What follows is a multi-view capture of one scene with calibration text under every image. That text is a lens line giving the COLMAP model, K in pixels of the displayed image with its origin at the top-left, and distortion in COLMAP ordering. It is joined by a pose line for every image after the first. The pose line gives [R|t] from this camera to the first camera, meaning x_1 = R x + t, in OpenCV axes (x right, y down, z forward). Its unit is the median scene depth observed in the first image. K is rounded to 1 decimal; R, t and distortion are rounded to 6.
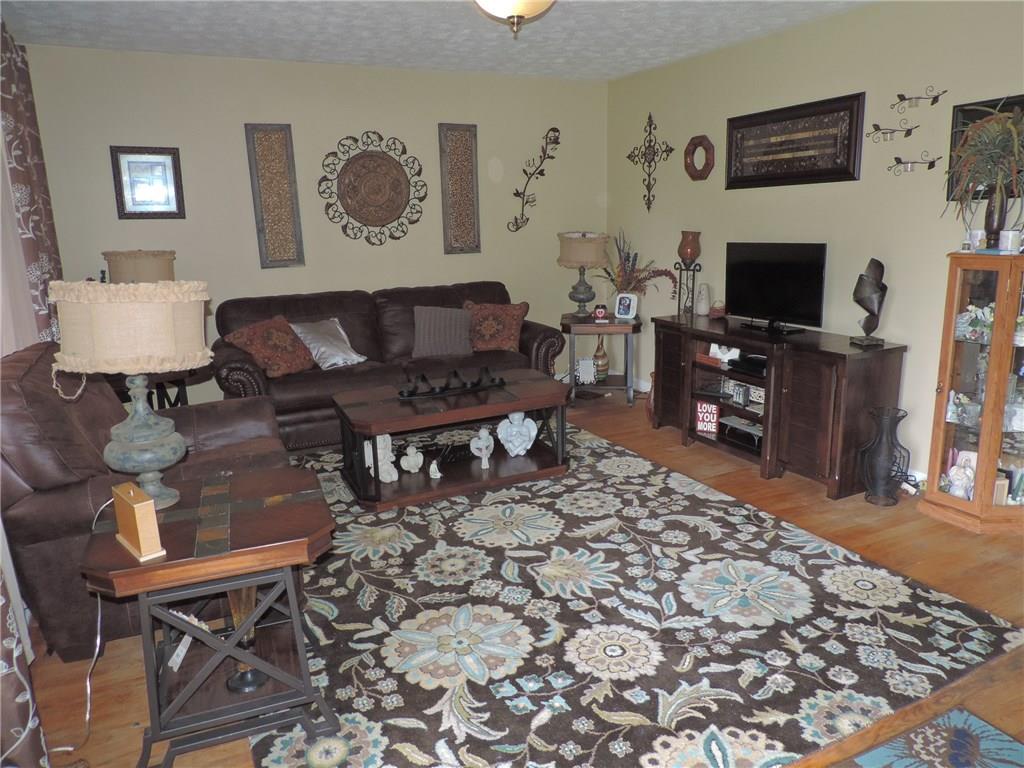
lens RADIAL K [[730.3, 0, 509.6], [0, 730.3, 381.9], [0, 0, 1]] dist [-0.023737, 0.014389]
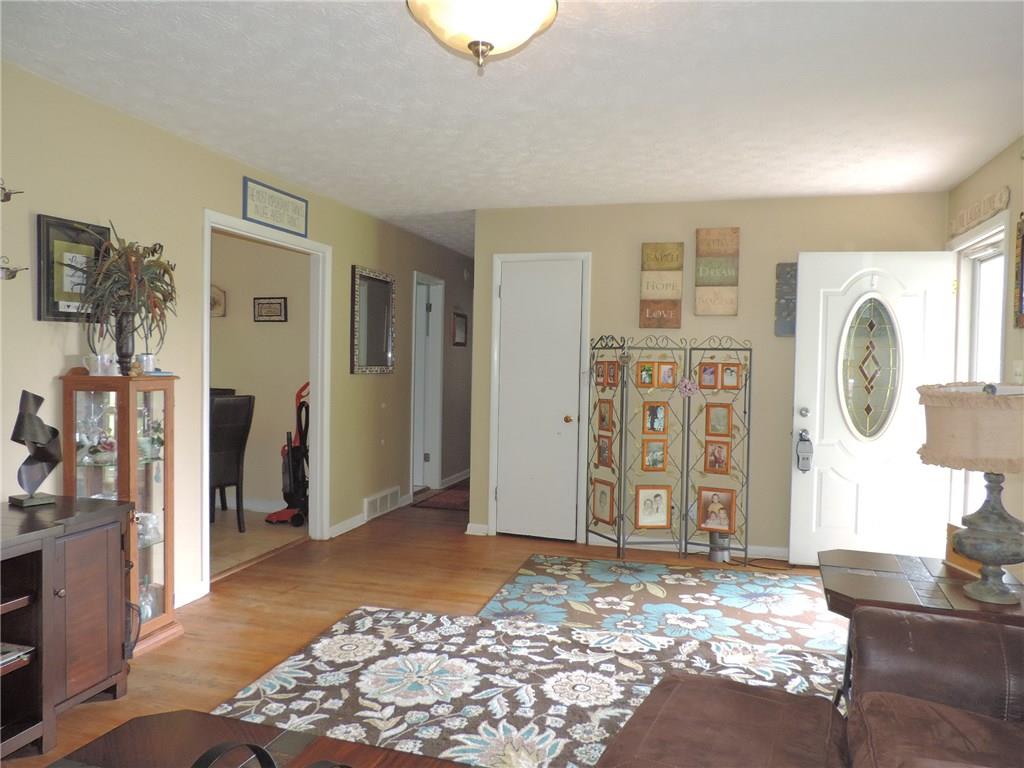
lens RADIAL K [[730.3, 0, 534.2], [0, 730.3, 388.2], [0, 0, 1]] dist [-0.023737, 0.014389]
pose [[-0.766374, -0.014092, 0.642240, -0.465633], [0.144473, 0.970367, 0.193689, -0.296062], [-0.625938, 0.241225, -0.741628, 1.503569]]
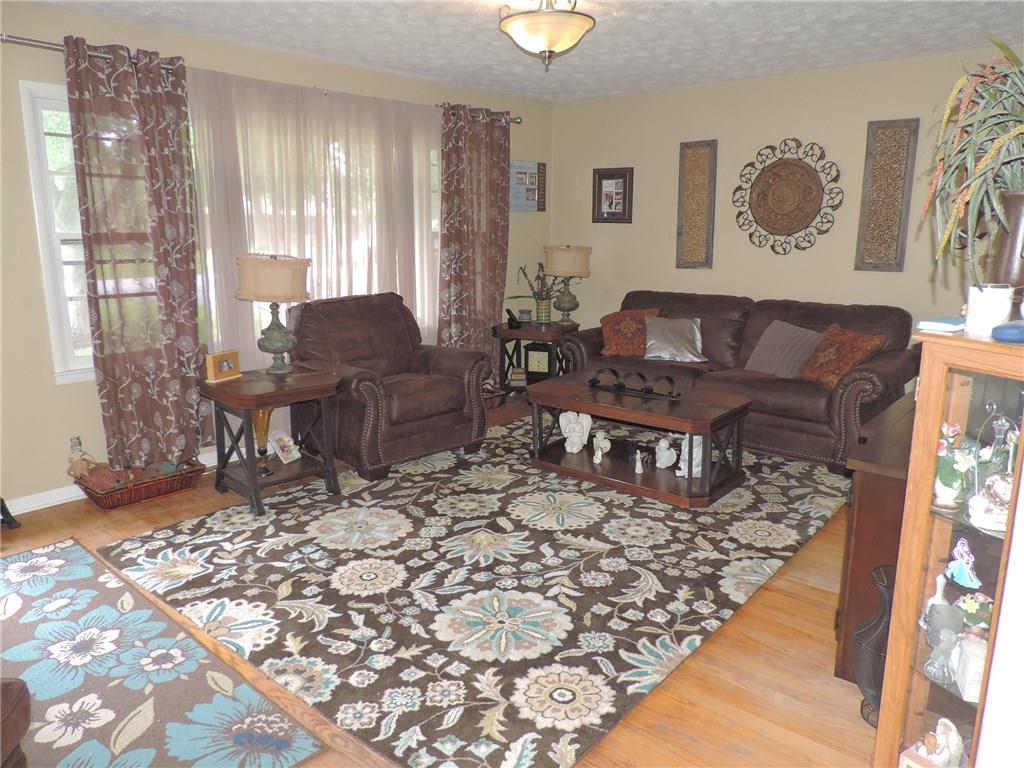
lens RADIAL K [[730.3, 0, 511.9], [0, 730.3, 365.5], [0, 0, 1]] dist [-0.023737, 0.014389]
pose [[0.385494, 0.193640, -0.902163, 1.061893], [-0.213576, 0.969905, 0.116919, -0.146059], [0.897652, 0.147608, 0.415250, 0.535216]]
